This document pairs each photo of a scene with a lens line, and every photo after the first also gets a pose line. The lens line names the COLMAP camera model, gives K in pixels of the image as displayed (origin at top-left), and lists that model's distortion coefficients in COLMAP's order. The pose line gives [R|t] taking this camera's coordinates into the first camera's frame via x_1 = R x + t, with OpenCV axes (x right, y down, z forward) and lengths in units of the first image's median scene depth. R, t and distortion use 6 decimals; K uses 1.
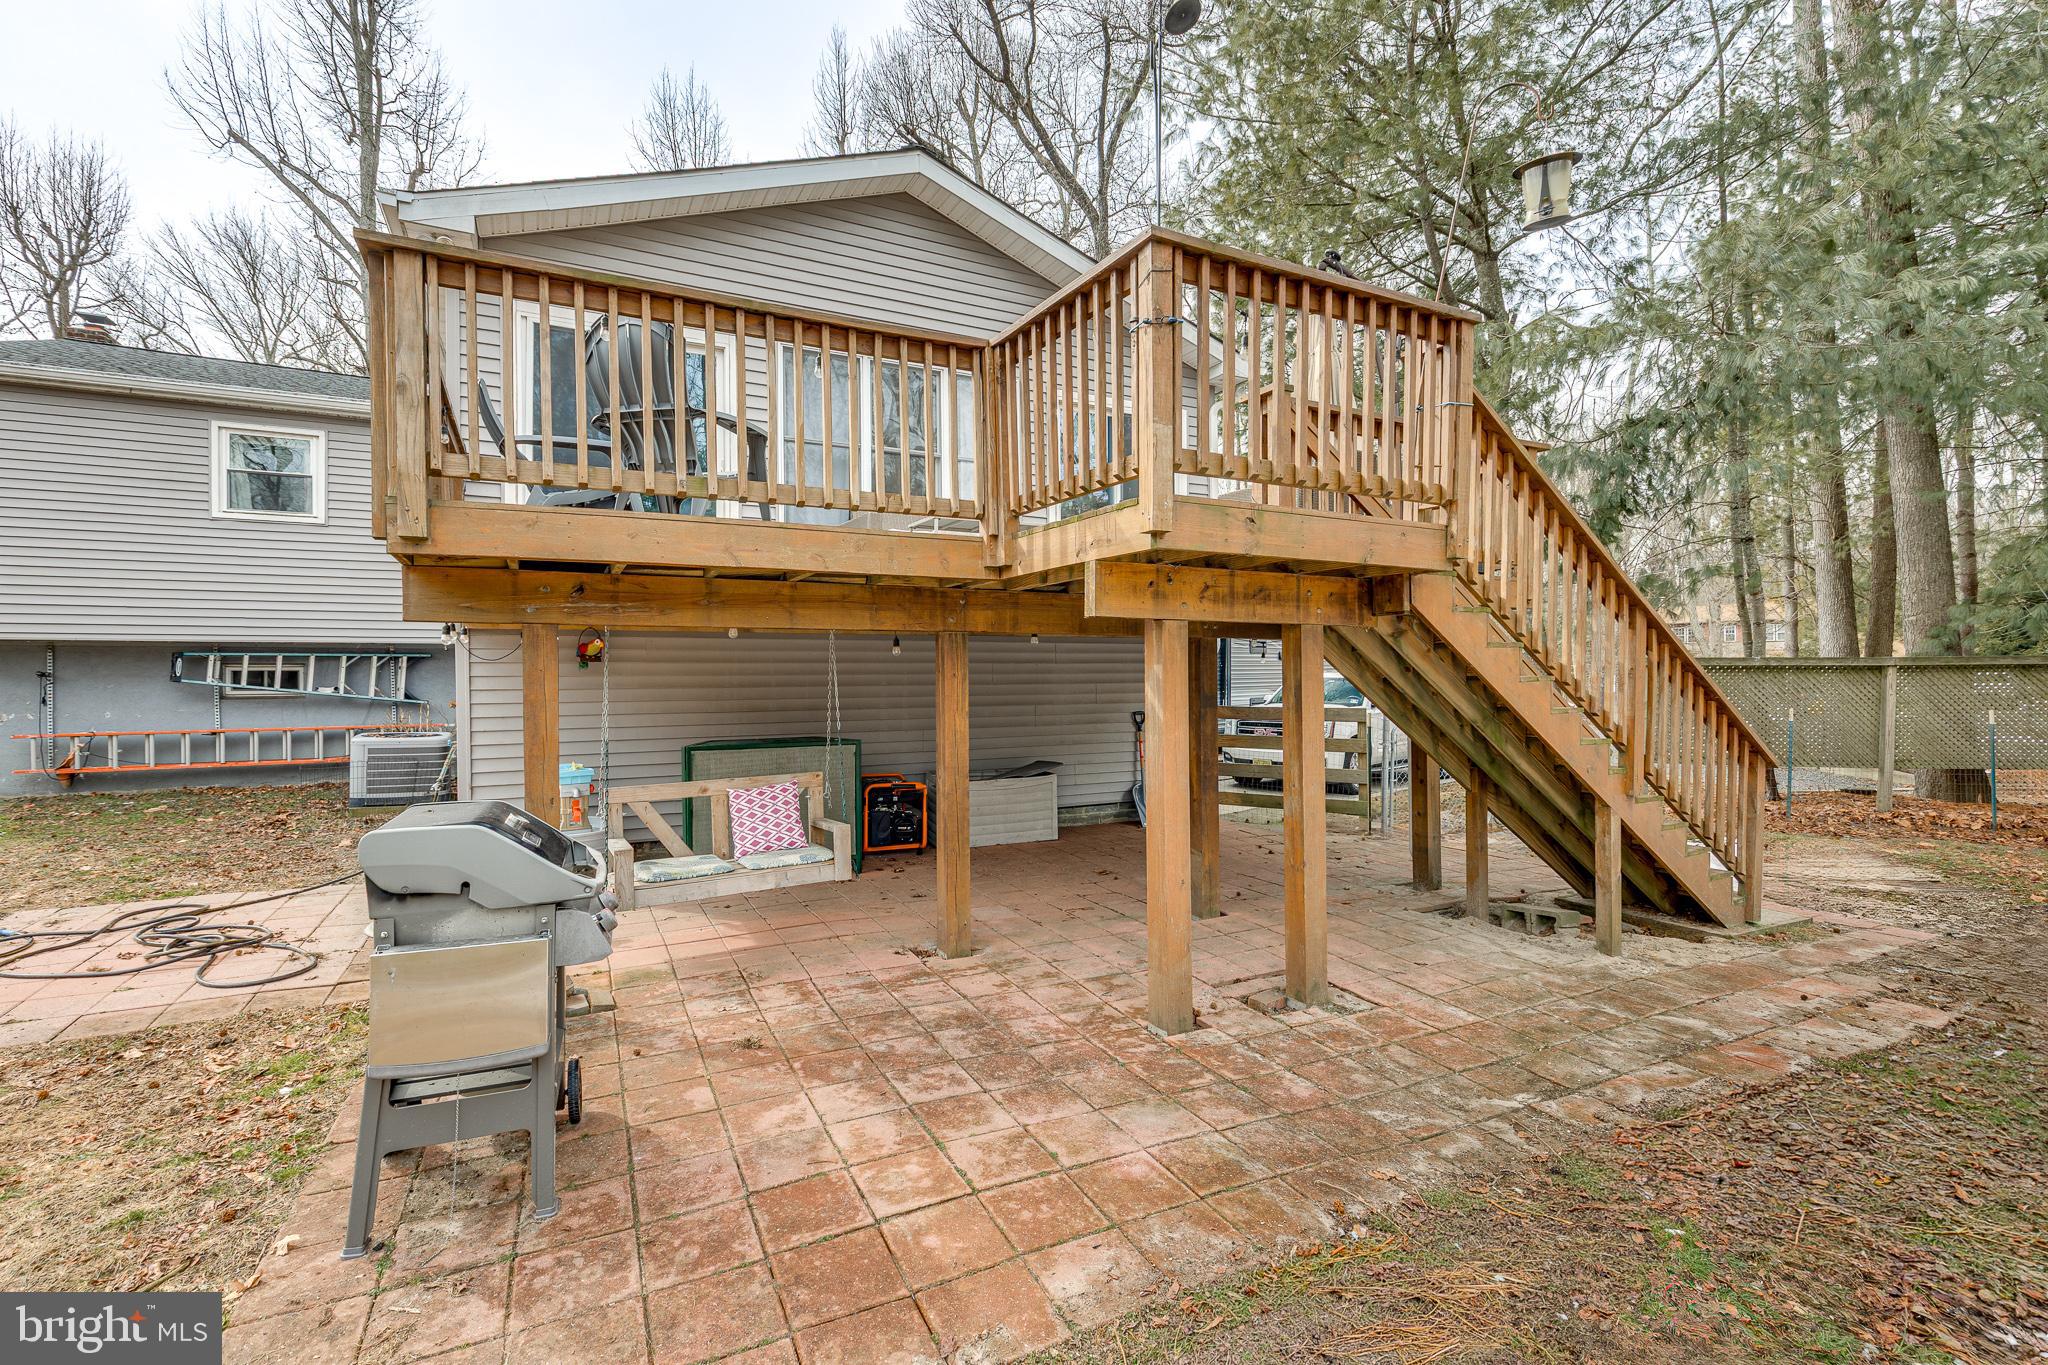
lens RADIAL K [[931.2, 0, 1016.7], [0, 931.2, 683.1], [0, 0, 1]] dist [0.000474, -0.000429]
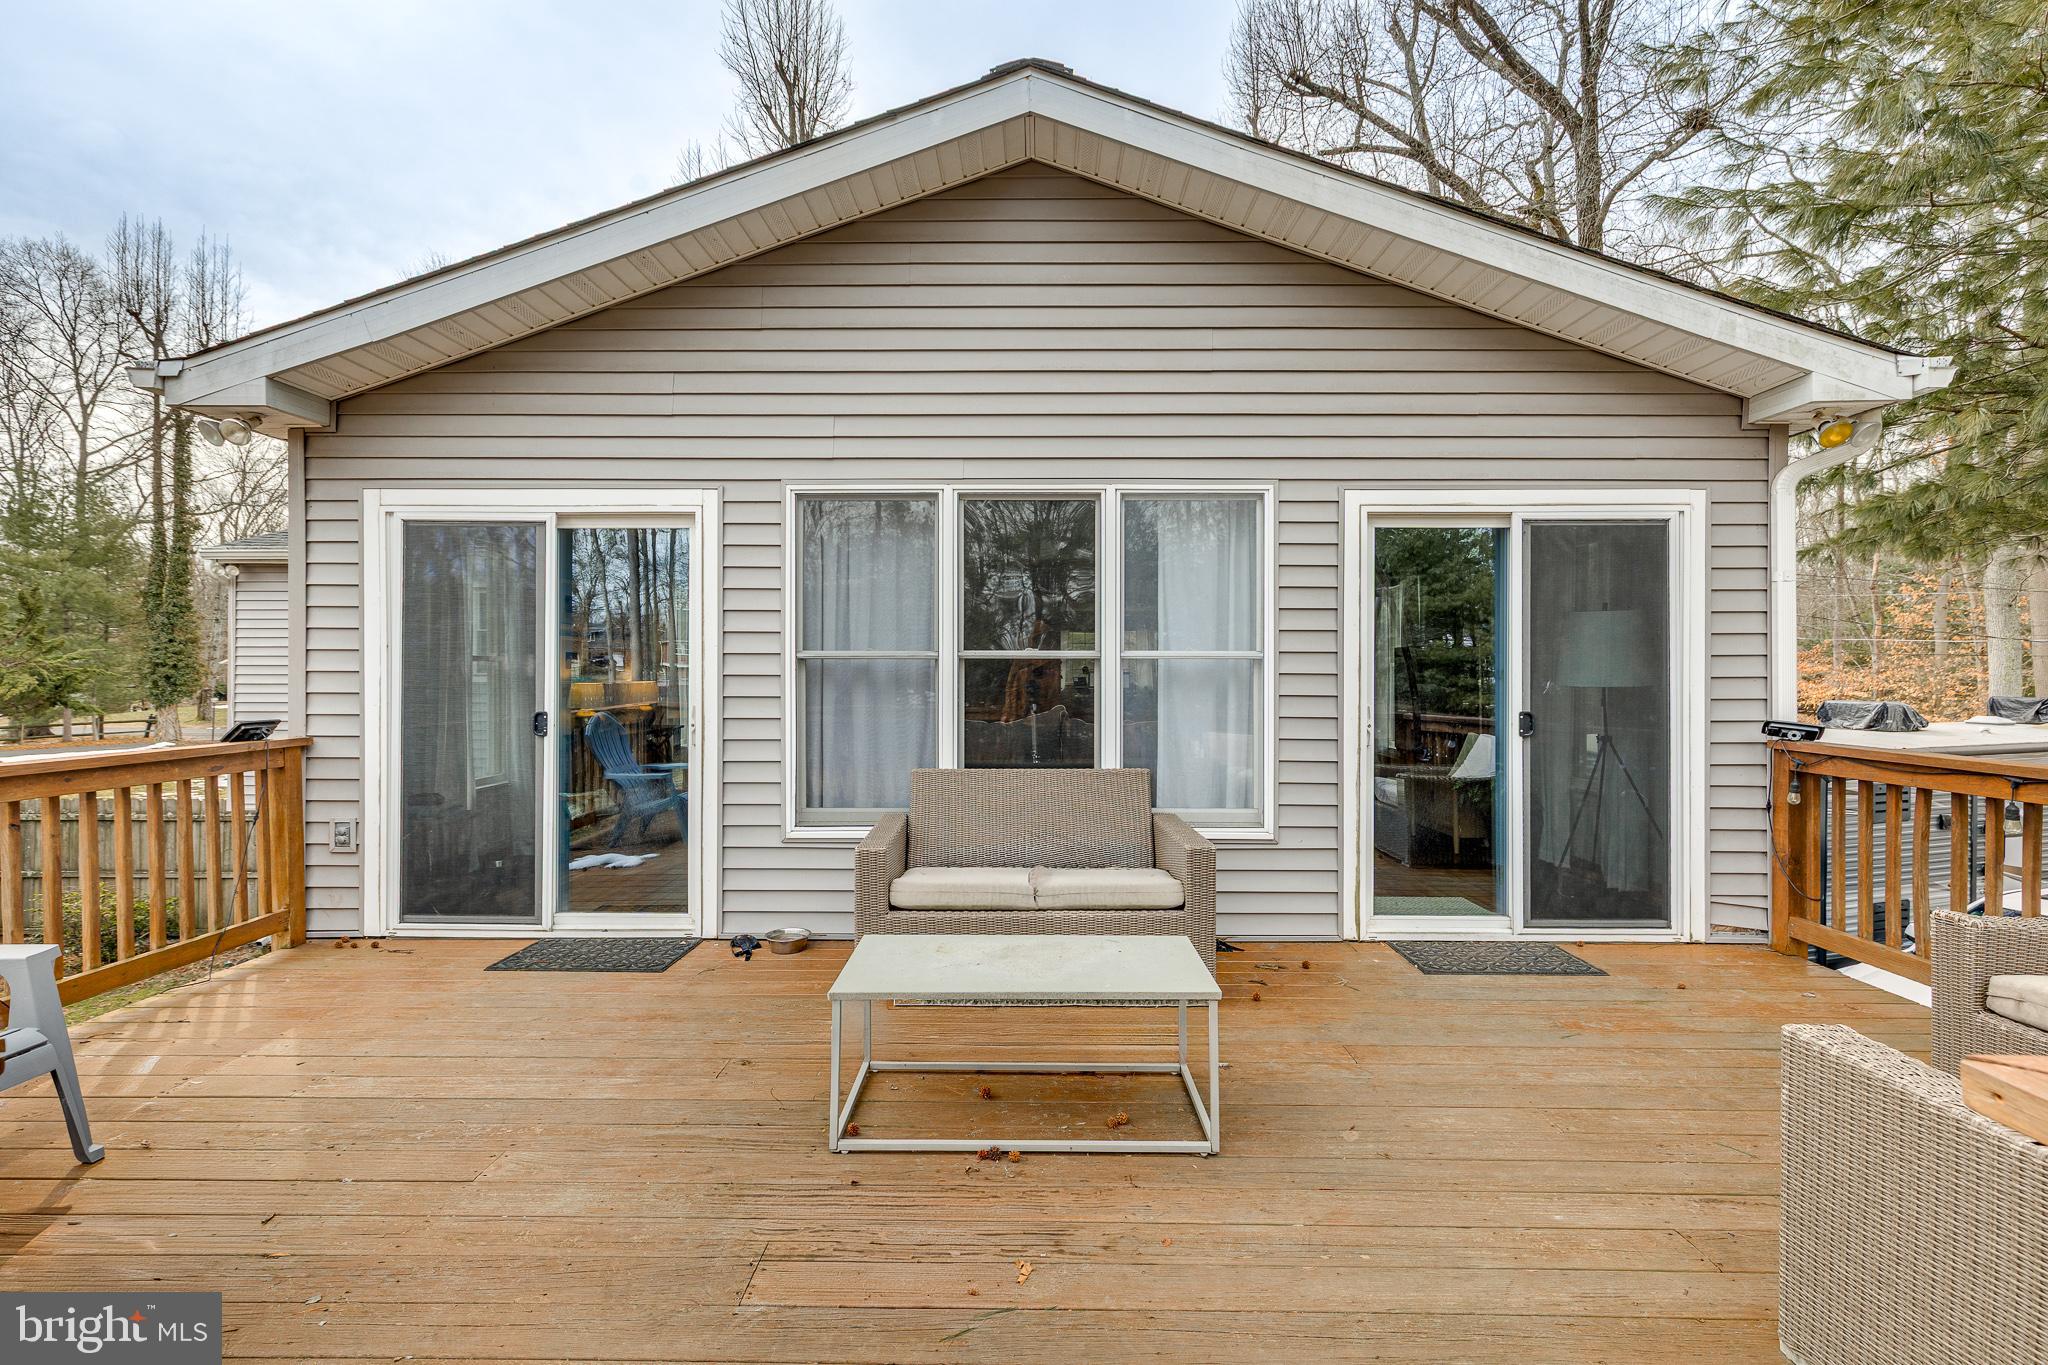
lens RADIAL K [[931.2, 0, 1028.5], [0, 931.2, 680.6], [0, 0, 1]] dist [0.000474, -0.000429]
pose [[0.886714, 0.006839, -0.462267, 0.135341], [-0.007593, 0.999971, 0.000230, -0.251779], [0.462256, 0.003306, 0.886741, 0.599840]]
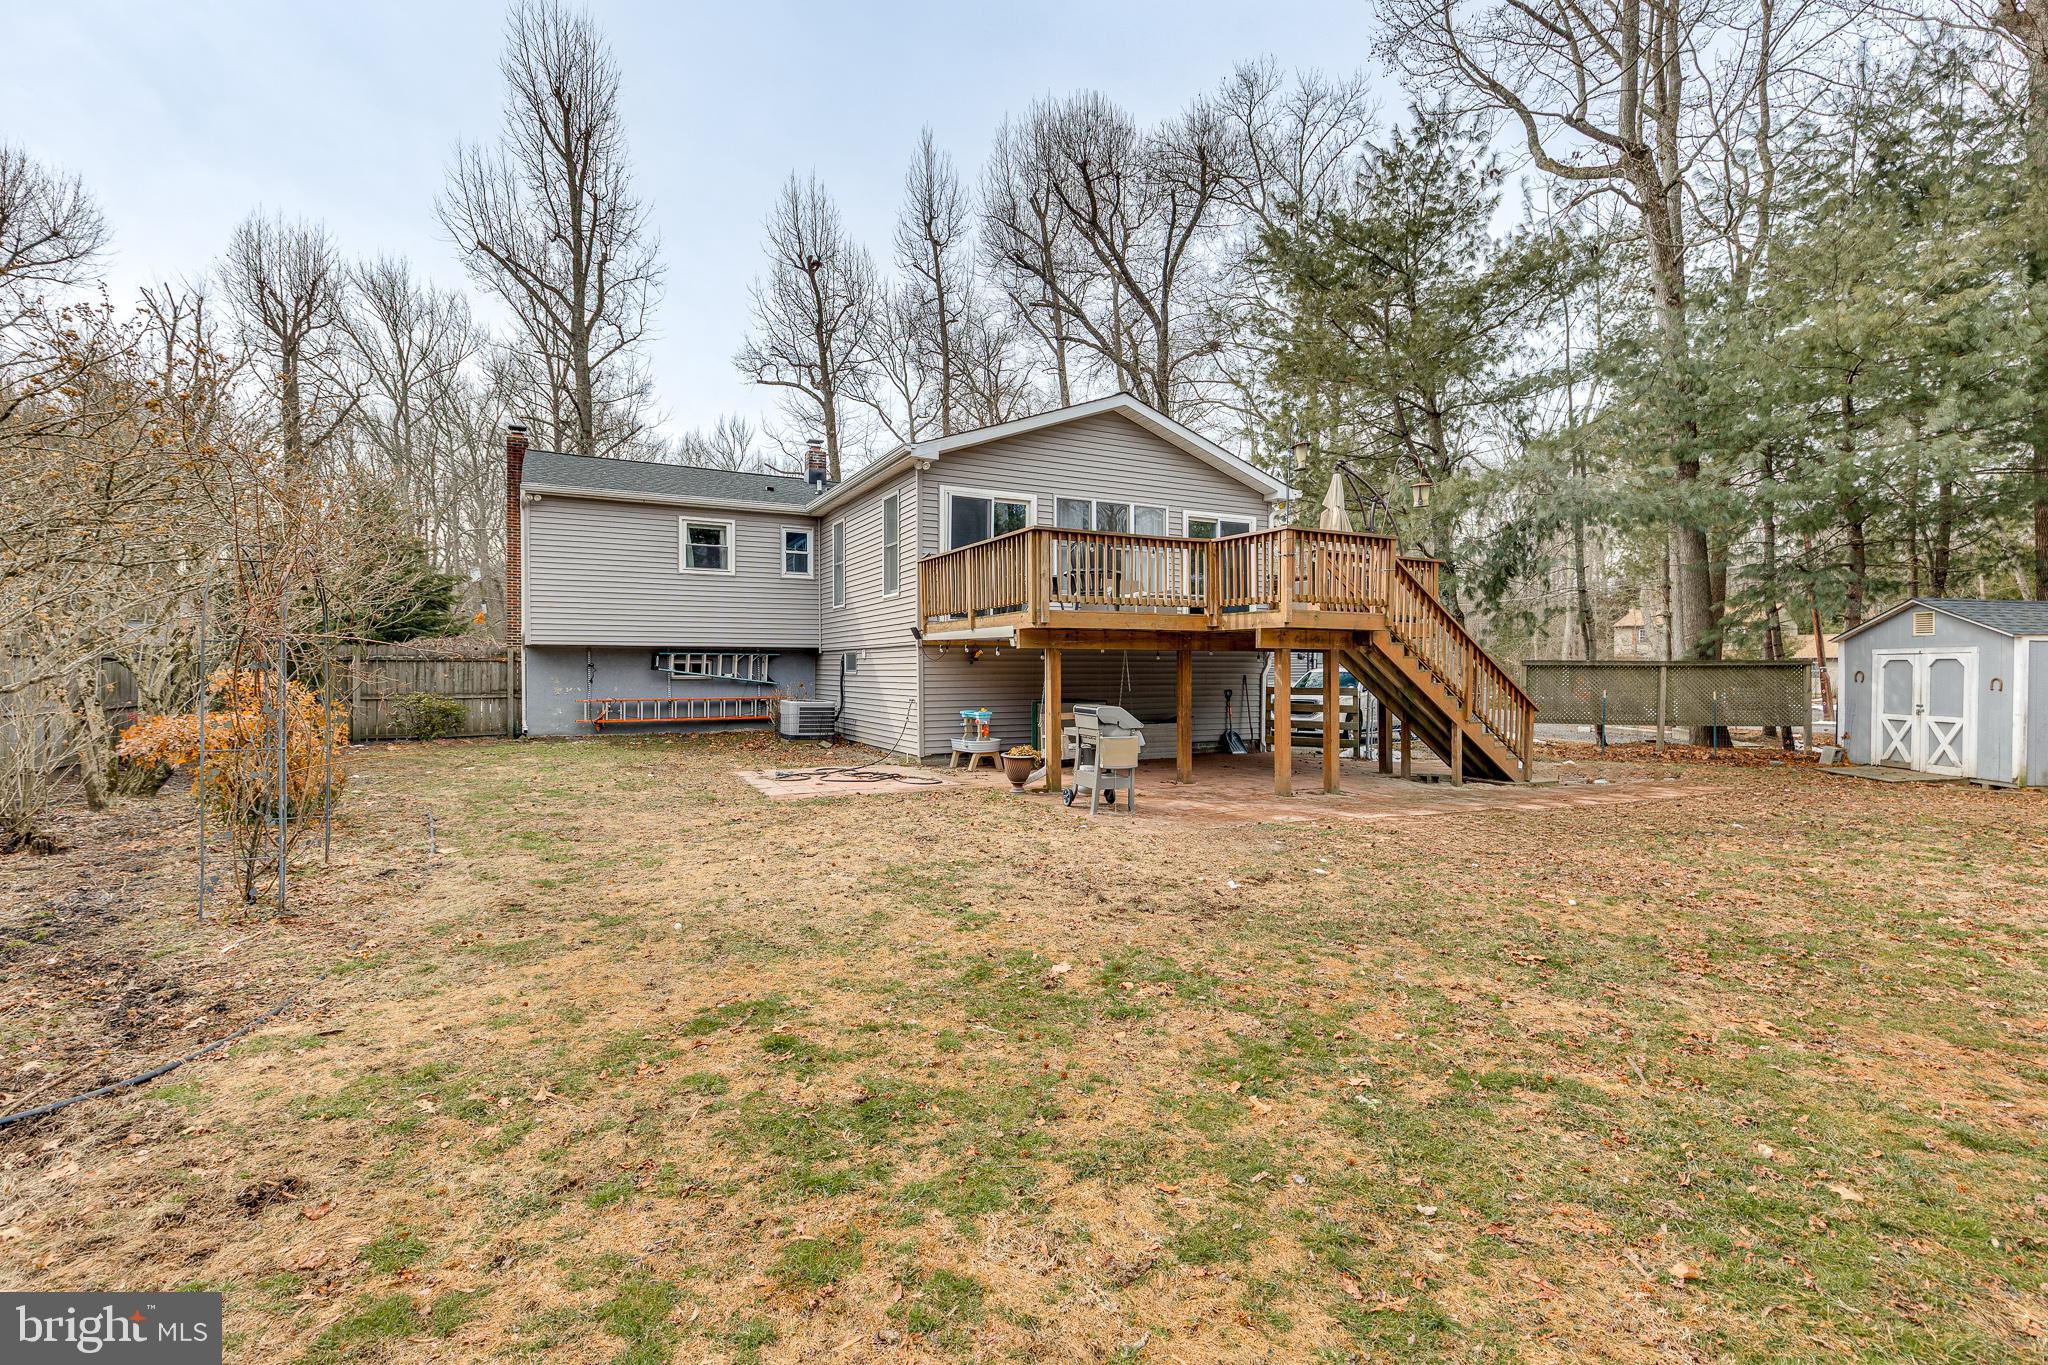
lens RADIAL K [[931.2, 0, 1020.6], [0, 931.2, 676.6], [0, 0, 1]] dist [0.000474, -0.000429]
pose [[0.999969, 0.006068, 0.005094, -0.322656], [-0.006065, 0.999981, -0.000552, 0.010371], [-0.005097, 0.000521, 0.999987, -0.899218]]
